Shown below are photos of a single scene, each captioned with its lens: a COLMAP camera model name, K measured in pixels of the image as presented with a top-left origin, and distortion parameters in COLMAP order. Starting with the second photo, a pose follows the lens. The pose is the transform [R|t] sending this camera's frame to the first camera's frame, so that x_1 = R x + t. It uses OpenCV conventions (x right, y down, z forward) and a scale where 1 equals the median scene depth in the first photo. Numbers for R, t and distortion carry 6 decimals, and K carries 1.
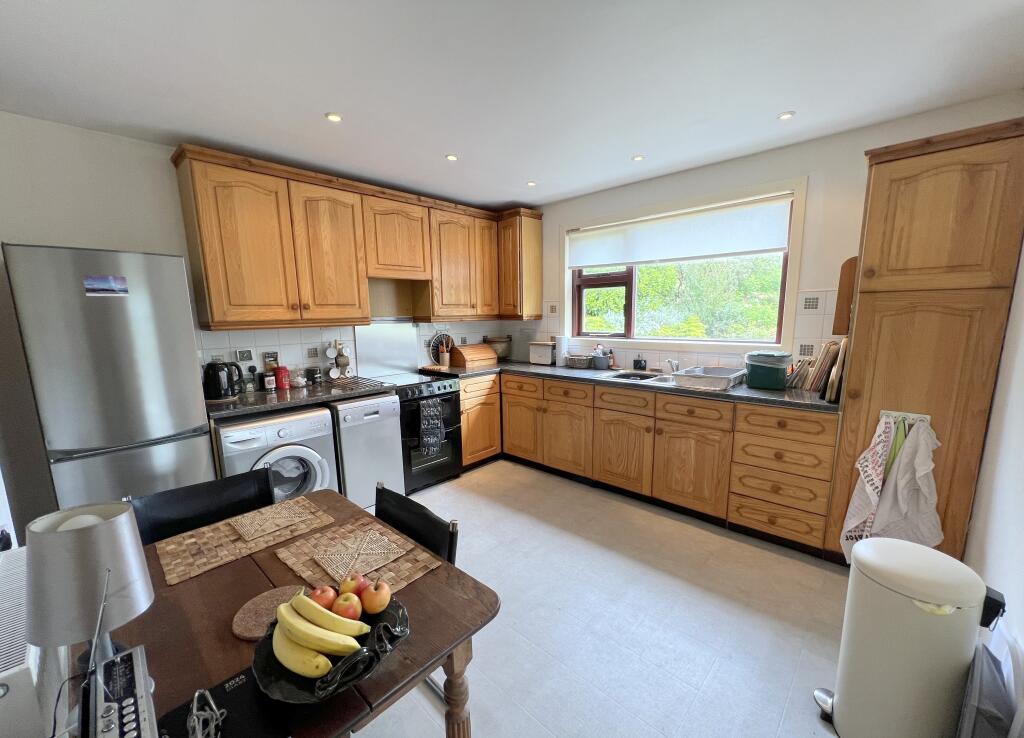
lens RADIAL K [[409.3, 0, 512.5], [0, 409.3, 381.3], [0, 0, 1]] dist [-0.000254, -0.000116]
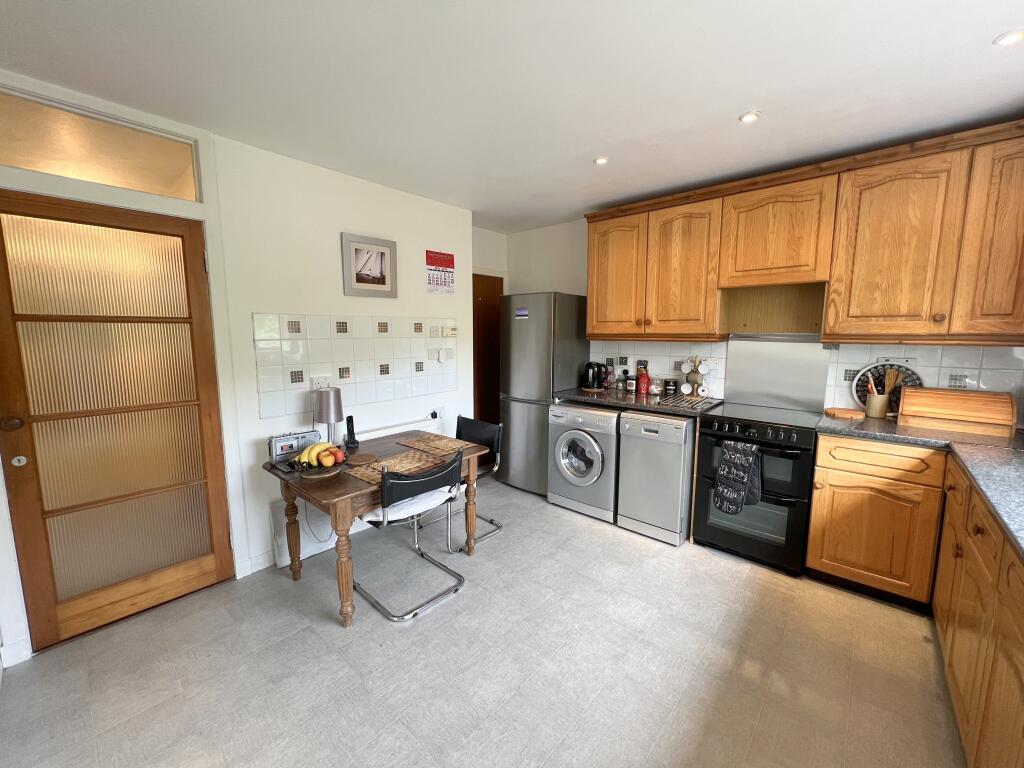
lens RADIAL K [[405.2, 0, 512.0], [0, 405.2, 384.0], [0, 0, 1]] dist [-0.014690, -0.000046]
pose [[0.023196, 0.146521, -0.988936, 0.529217], [-0.163804, 0.976390, 0.140820, -0.100848], [0.986220, 0.158725, 0.046649, 0.545799]]
